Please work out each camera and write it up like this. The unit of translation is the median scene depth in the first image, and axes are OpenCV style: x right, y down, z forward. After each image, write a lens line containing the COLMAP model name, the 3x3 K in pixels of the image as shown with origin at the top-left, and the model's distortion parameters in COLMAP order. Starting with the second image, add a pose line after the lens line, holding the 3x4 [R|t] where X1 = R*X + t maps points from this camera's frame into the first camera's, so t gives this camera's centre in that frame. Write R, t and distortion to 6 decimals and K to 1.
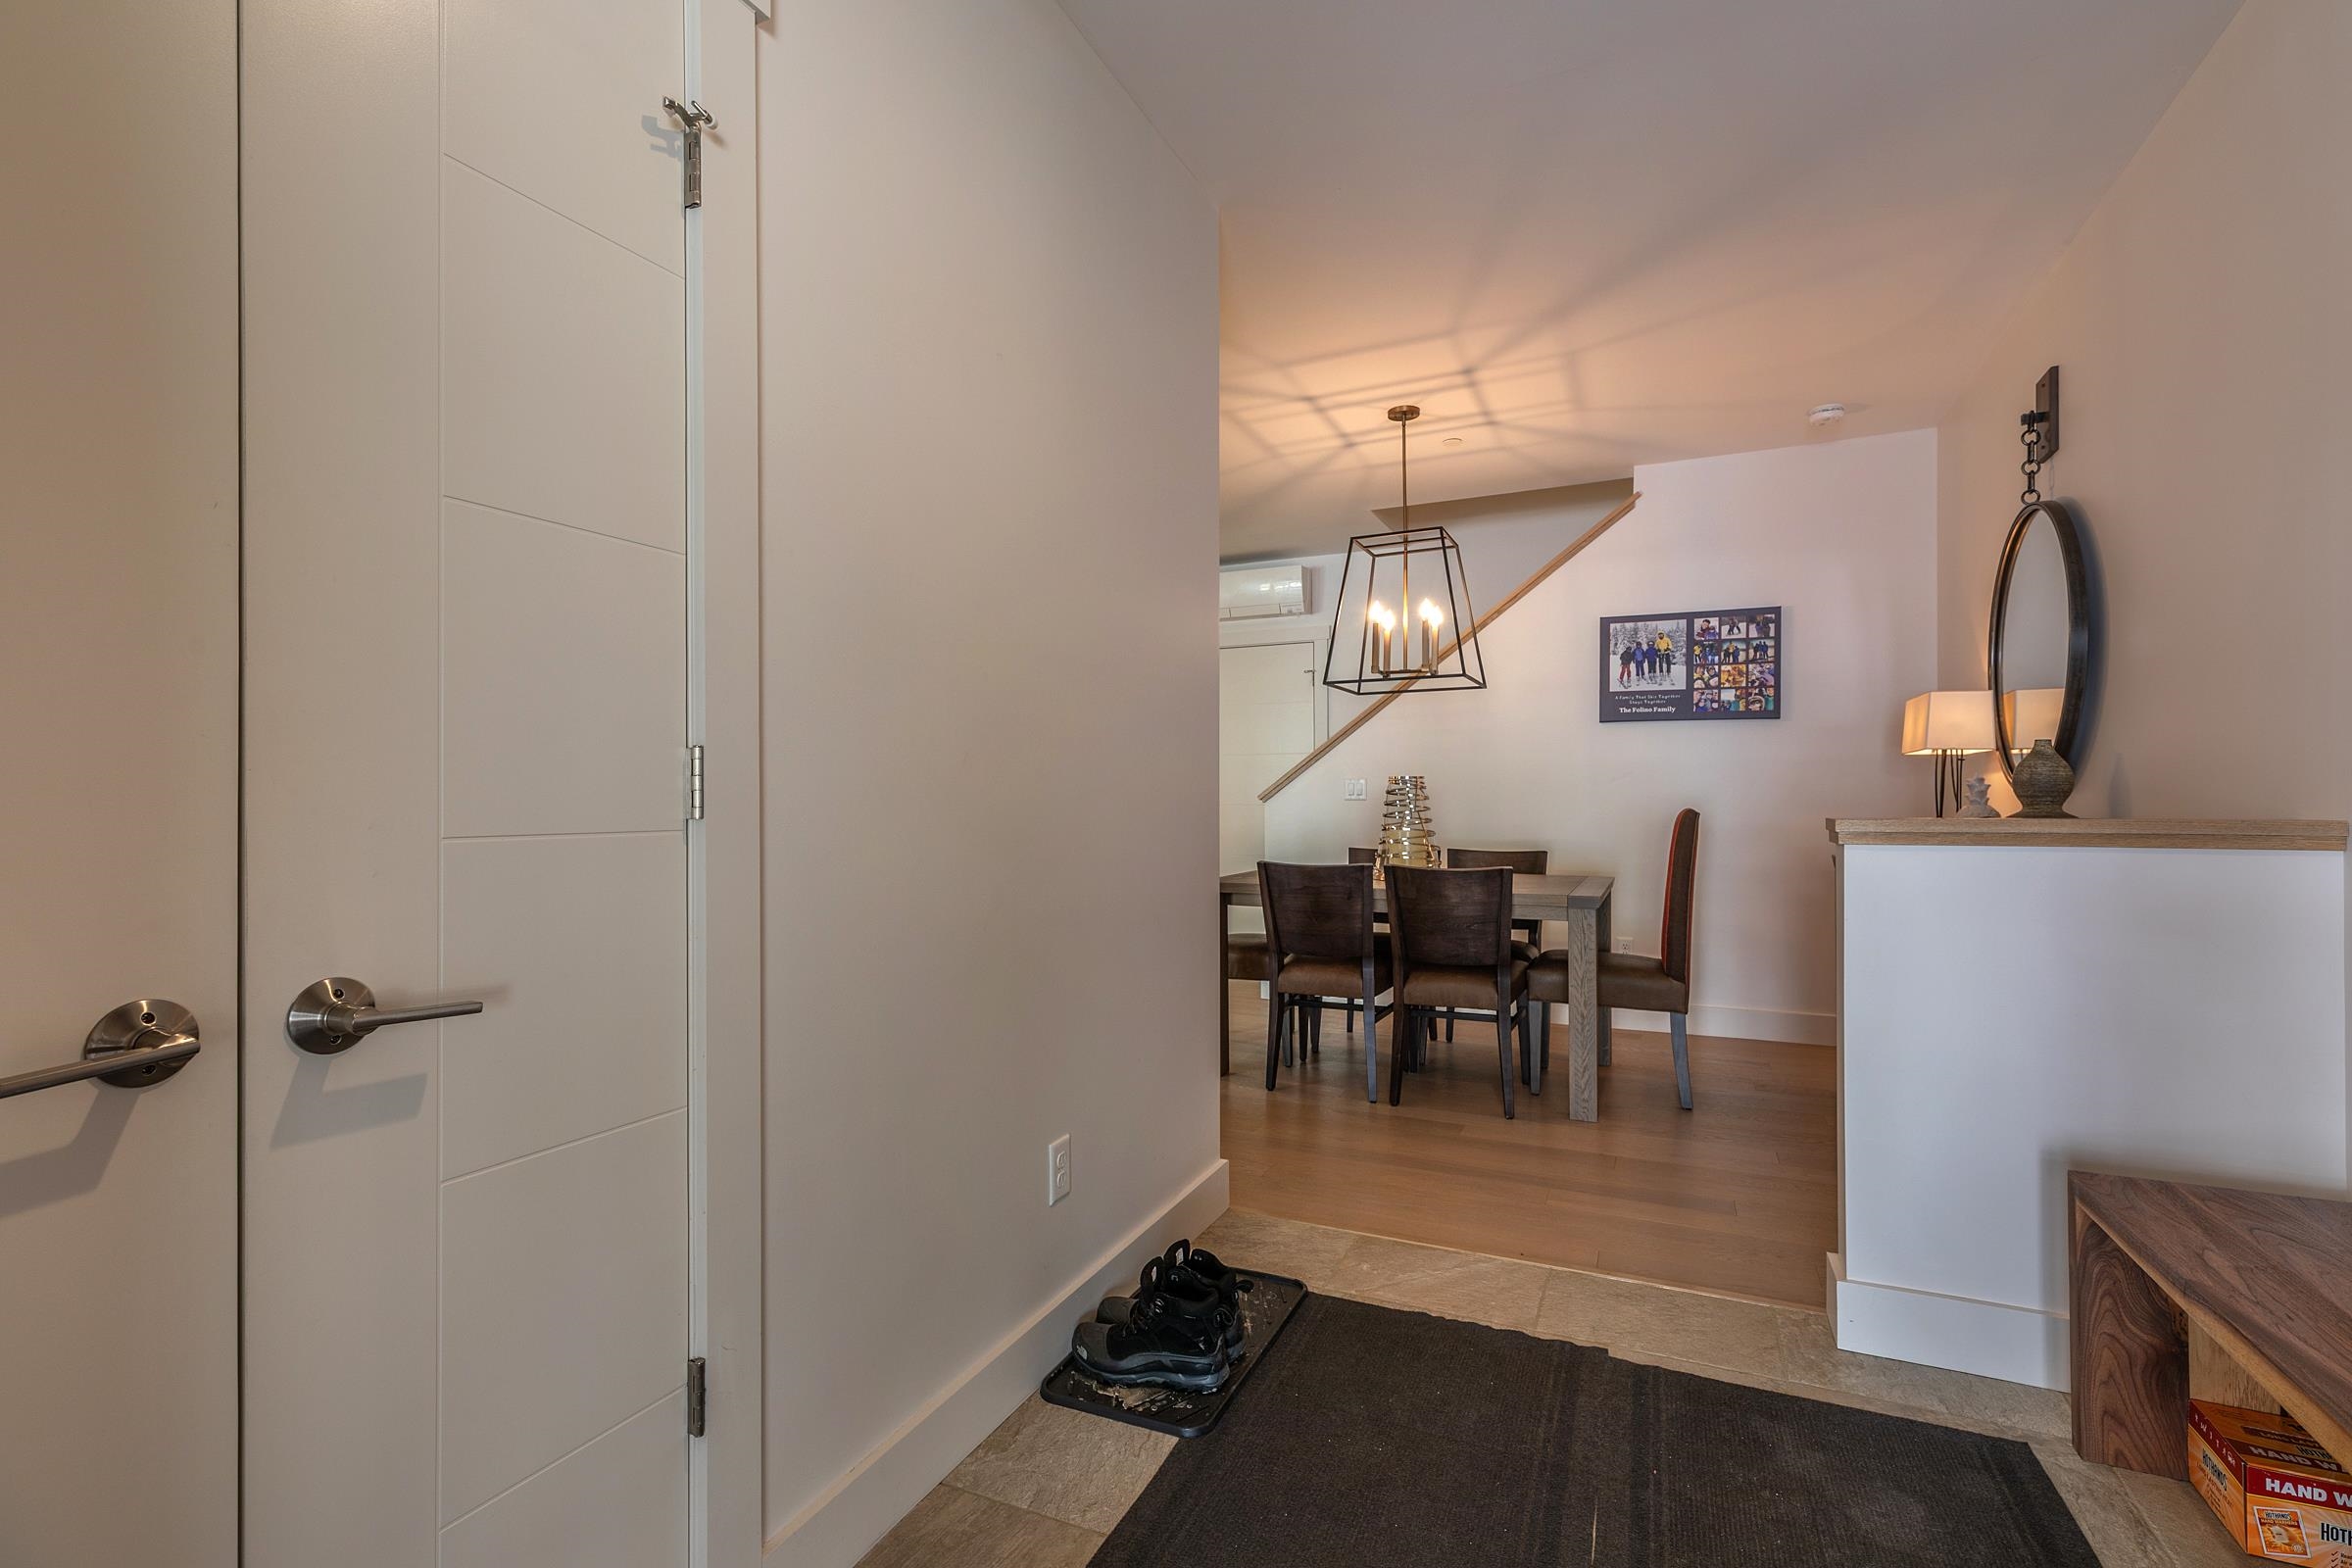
lens RADIAL K [[1077.1, 0, 1180.5], [0, 1077.1, 799.5], [0, 0, 1]] dist [0.012471, -0.000786]
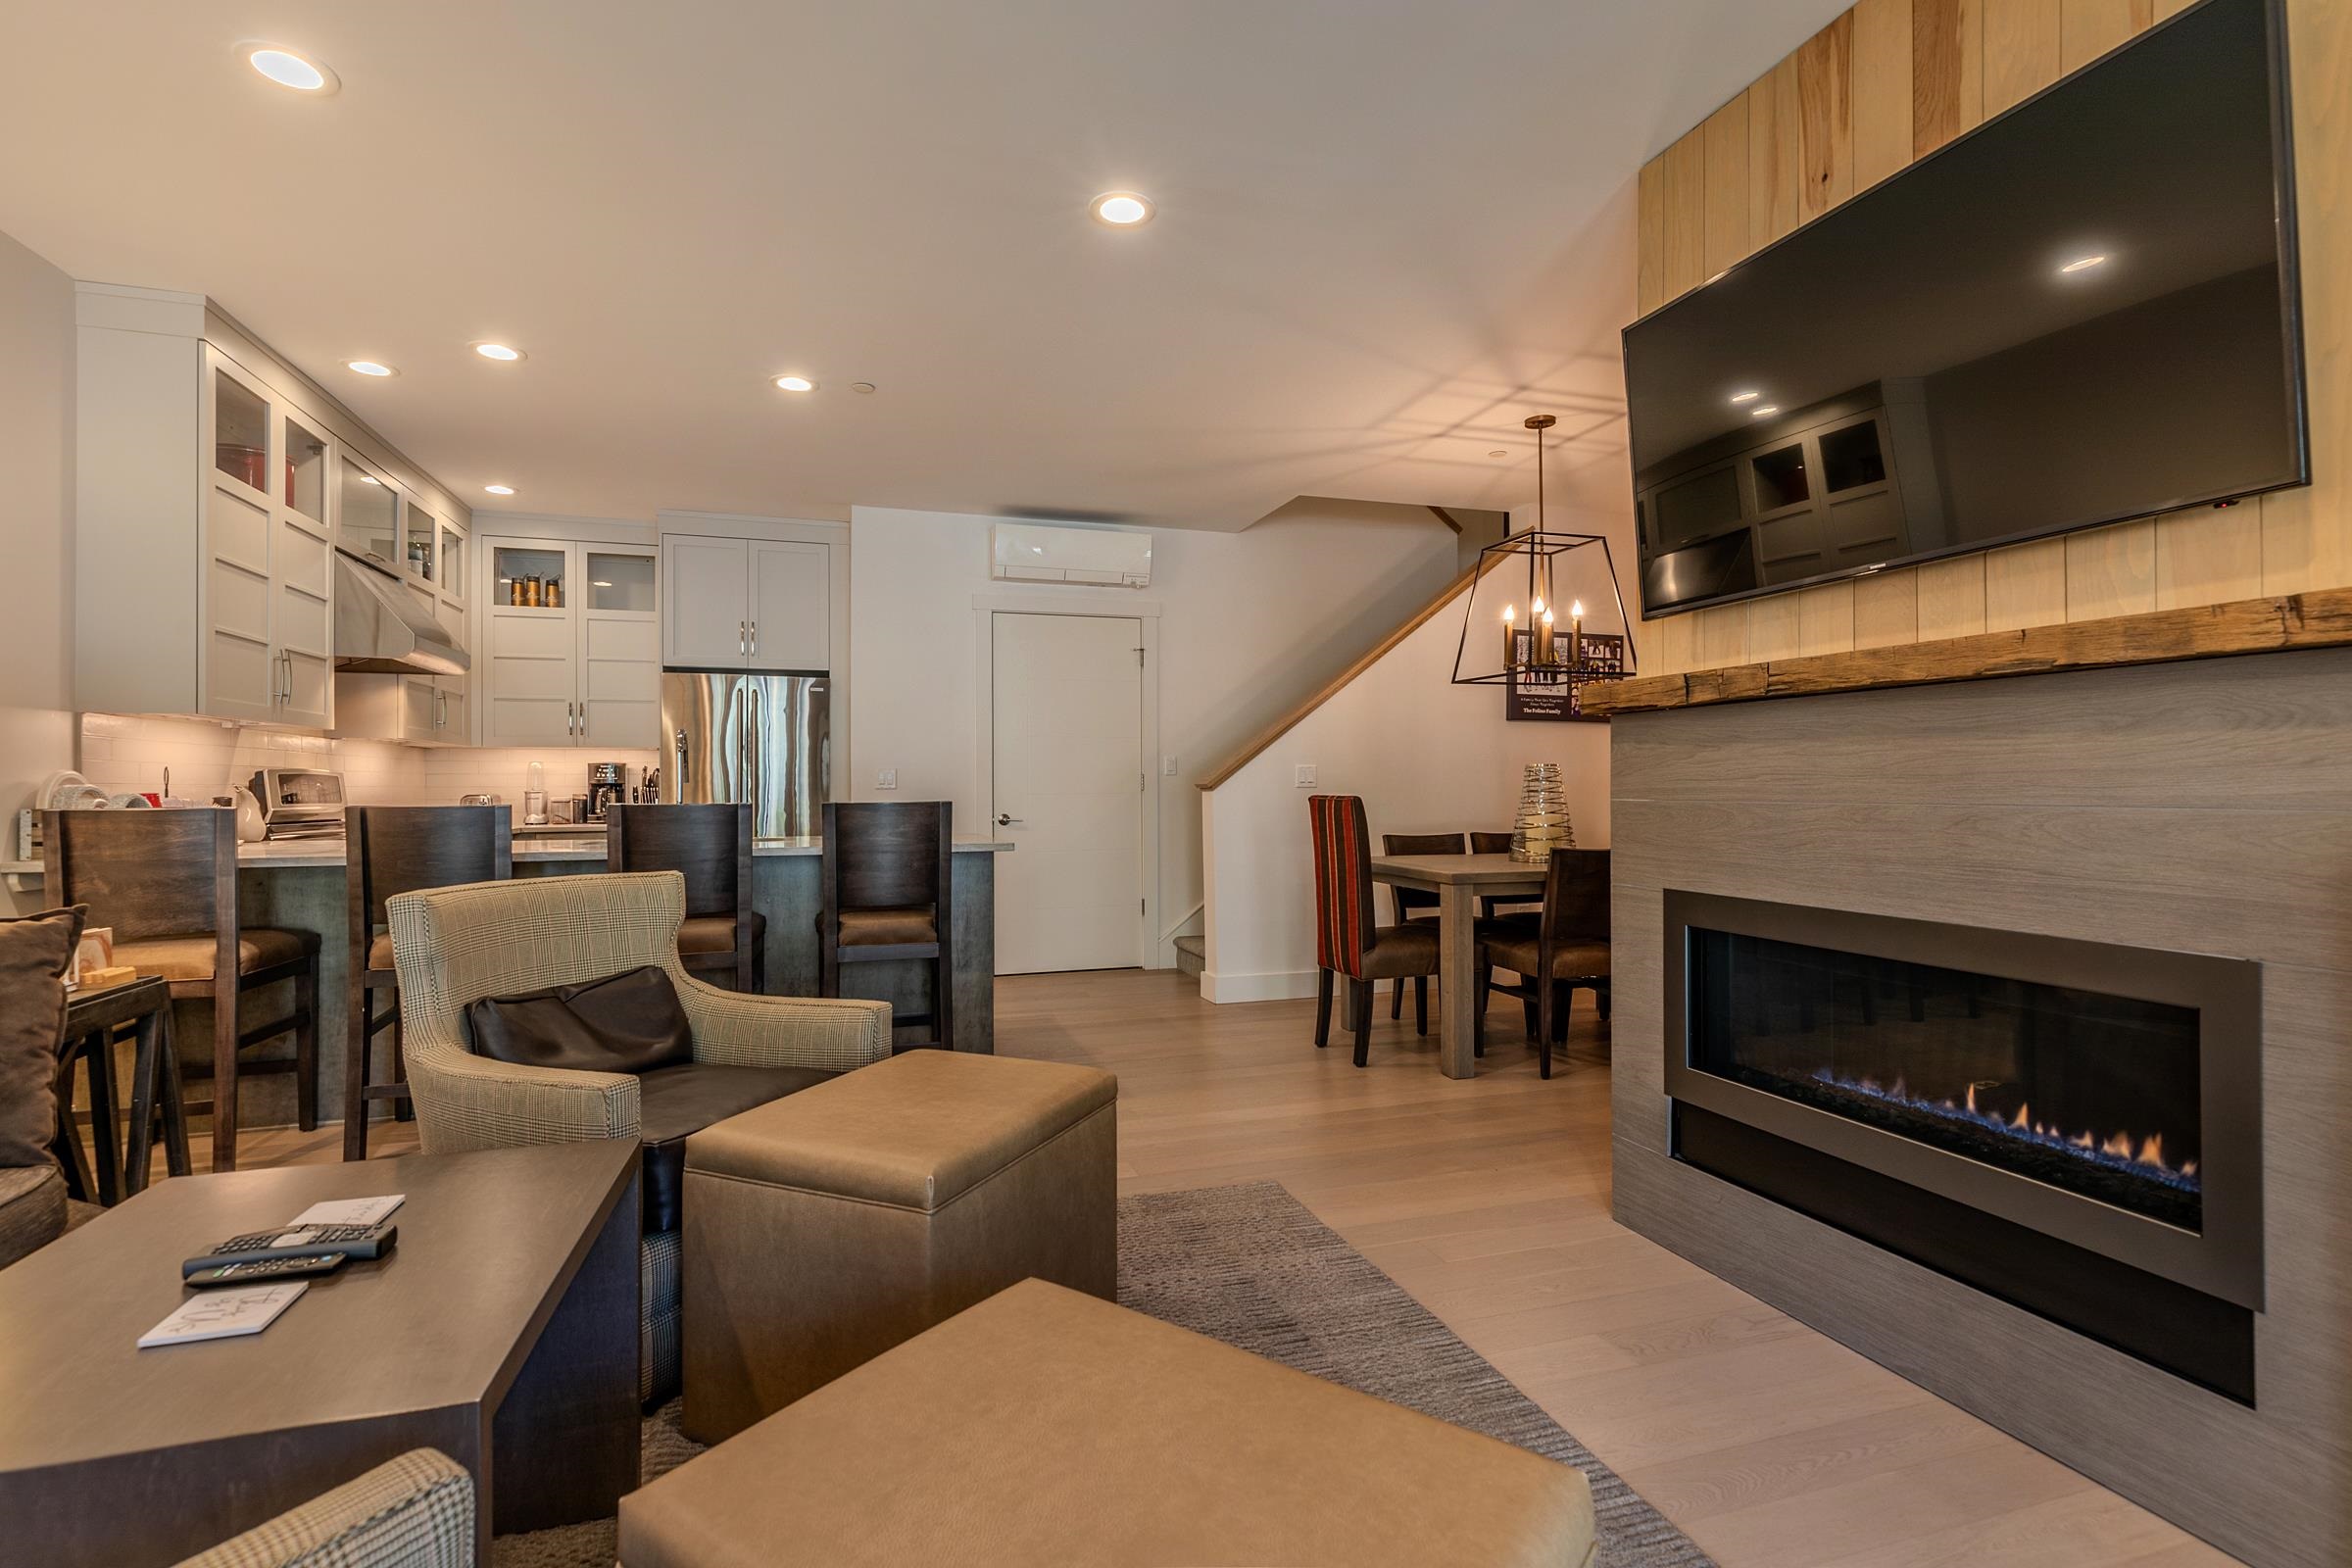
lens RADIAL K [[1077.1, 0, 1180.8], [0, 1077.1, 773.5], [0, 0, 1]] dist [0.012471, -0.000786]
pose [[0.740391, 0.007466, 0.672135, -0.668528], [0.000891, 0.999927, -0.012089, -0.001494], [-0.672176, 0.009550, 0.740330, 0.403312]]
